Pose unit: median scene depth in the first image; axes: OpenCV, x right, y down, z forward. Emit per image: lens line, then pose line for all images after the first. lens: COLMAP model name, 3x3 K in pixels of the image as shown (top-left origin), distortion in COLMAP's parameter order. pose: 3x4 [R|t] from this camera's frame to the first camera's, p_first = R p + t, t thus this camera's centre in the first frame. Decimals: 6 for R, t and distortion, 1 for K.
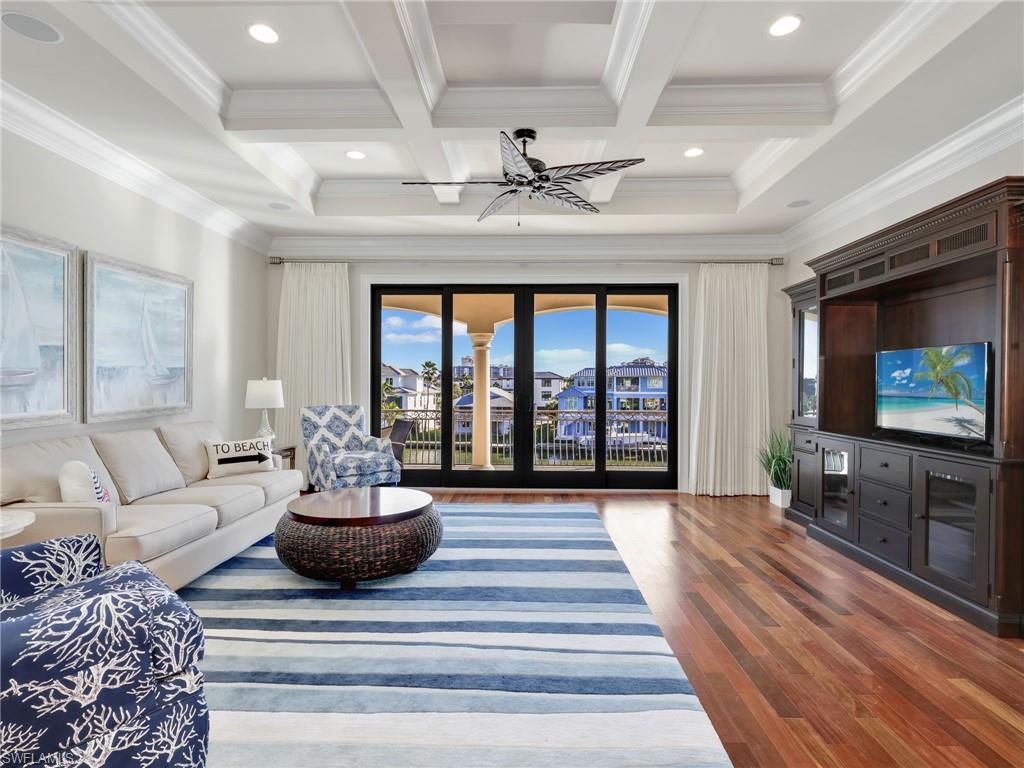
lens RADIAL K [[535.2, 0, 511.0], [0, 535.2, 382.1], [0, 0, 1]] dist [-0.005105, 0.002781]
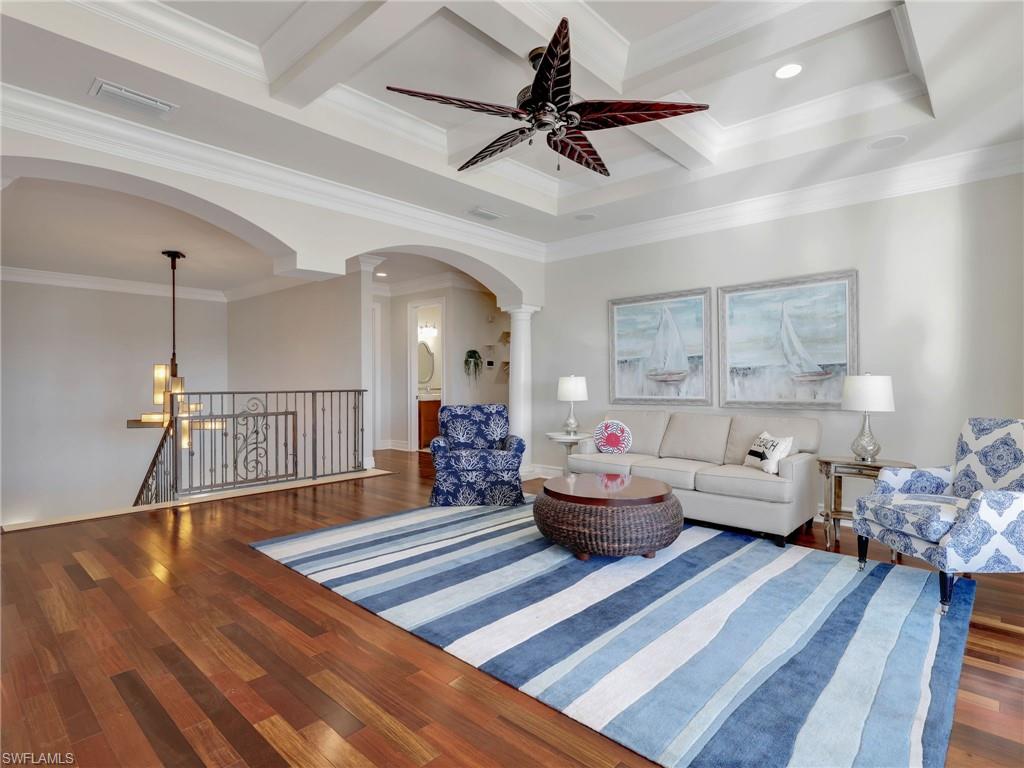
lens RADIAL K [[535.2, 0, 515.9], [0, 535.2, 381.7], [0, 0, 1]] dist [-0.005105, 0.002781]
pose [[-0.691289, -0.000766, -0.722578, 0.546780], [-0.005010, 0.999980, 0.003732, 0.004803], [0.722561, 0.006200, -0.691279, 1.380686]]
